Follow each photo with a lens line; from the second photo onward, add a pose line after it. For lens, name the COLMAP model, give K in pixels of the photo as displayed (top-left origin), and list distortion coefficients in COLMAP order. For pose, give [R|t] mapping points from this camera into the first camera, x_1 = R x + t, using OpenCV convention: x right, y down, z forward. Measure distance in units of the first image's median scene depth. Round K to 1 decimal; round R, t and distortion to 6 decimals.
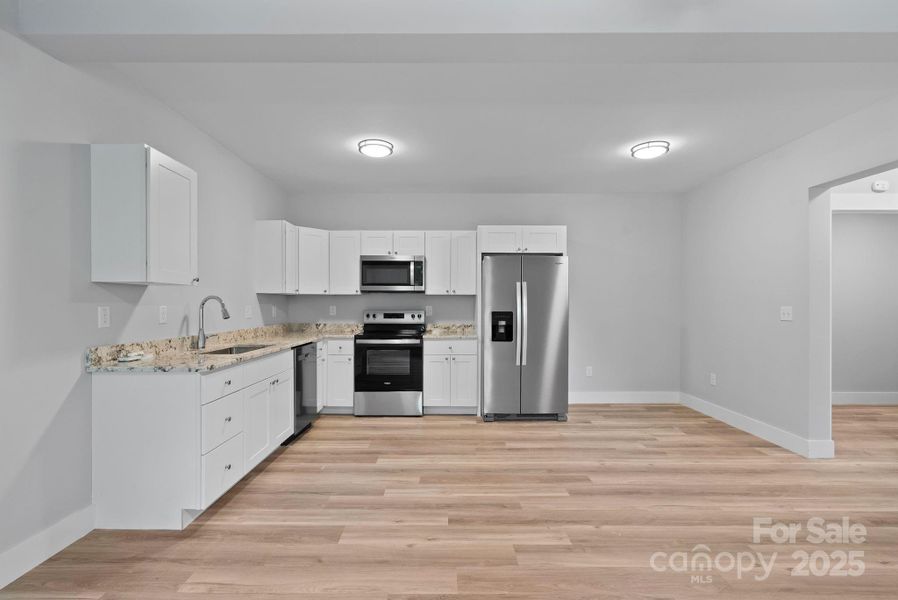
lens RADIAL K [[413.9, 0, 440.1], [0, 413.9, 306.3], [0, 0, 1]] dist [0.000185, 0.000102]
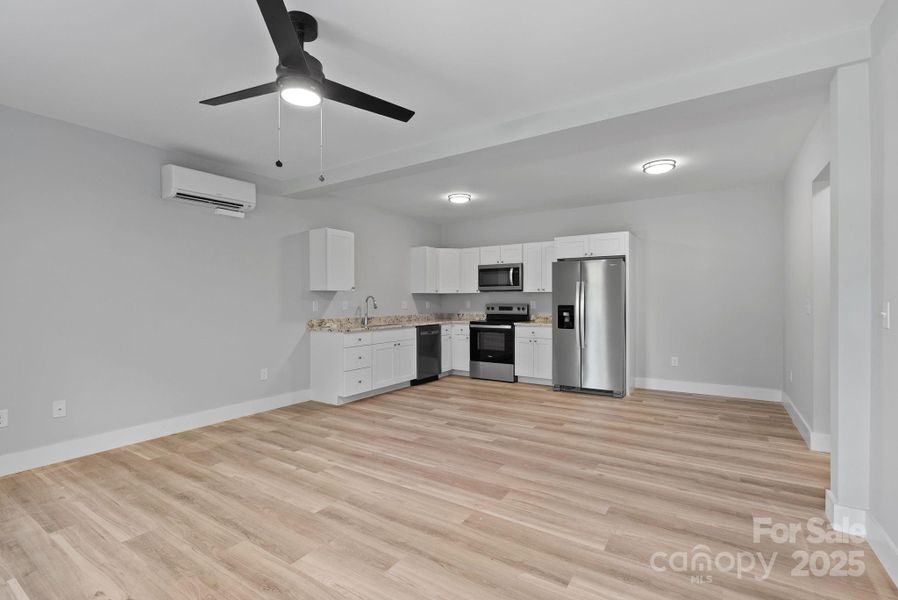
lens RADIAL K [[409.2, 0, 450.3], [0, 409.2, 299.7], [0, 0, 1]] dist [-0.003769, 0.000369]
pose [[0.842818, -0.004148, -0.538182, 0.525779], [0.001654, 0.999986, -0.005118, 0.001191], [0.538195, 0.003423, 0.842813, -0.246898]]
